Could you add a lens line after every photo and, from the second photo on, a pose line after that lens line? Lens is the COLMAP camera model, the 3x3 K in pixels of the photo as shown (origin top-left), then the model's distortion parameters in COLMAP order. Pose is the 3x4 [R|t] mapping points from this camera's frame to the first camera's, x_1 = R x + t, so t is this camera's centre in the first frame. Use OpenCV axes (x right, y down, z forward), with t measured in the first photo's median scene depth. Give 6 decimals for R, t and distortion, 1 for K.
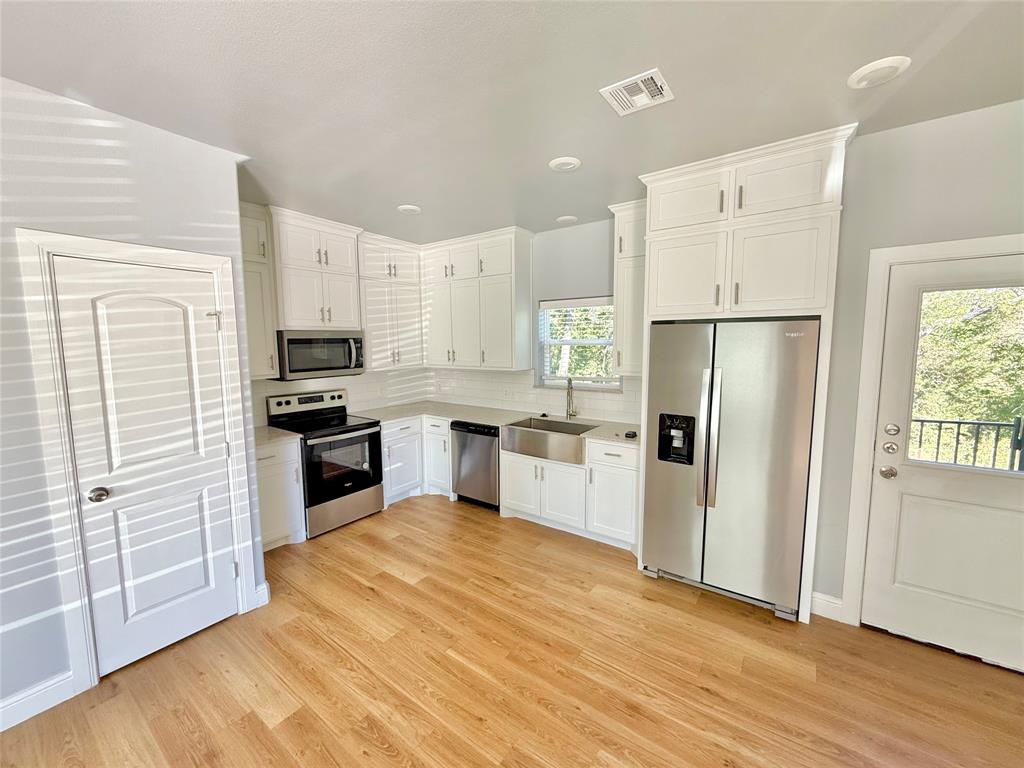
lens RADIAL K [[409.8, 0, 511.2], [0, 409.8, 382.5], [0, 0, 1]] dist [-0.001631, 0.000129]
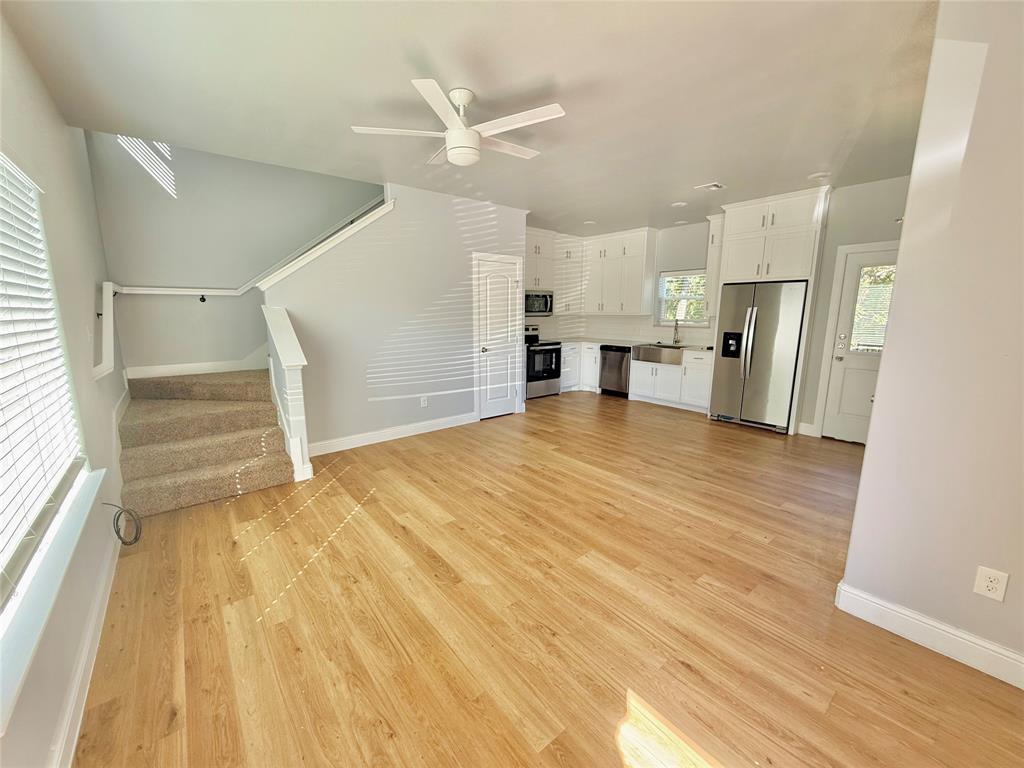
lens RADIAL K [[409.8, 0, 510.4], [0, 409.8, 382.0], [0, 0, 1]] dist [-0.001631, 0.000129]
pose [[0.965666, 0.053752, -0.254164, -0.079895], [-0.034340, 0.996186, 0.080208, 0.144868], [0.257506, -0.068727, 0.963829, -0.865577]]
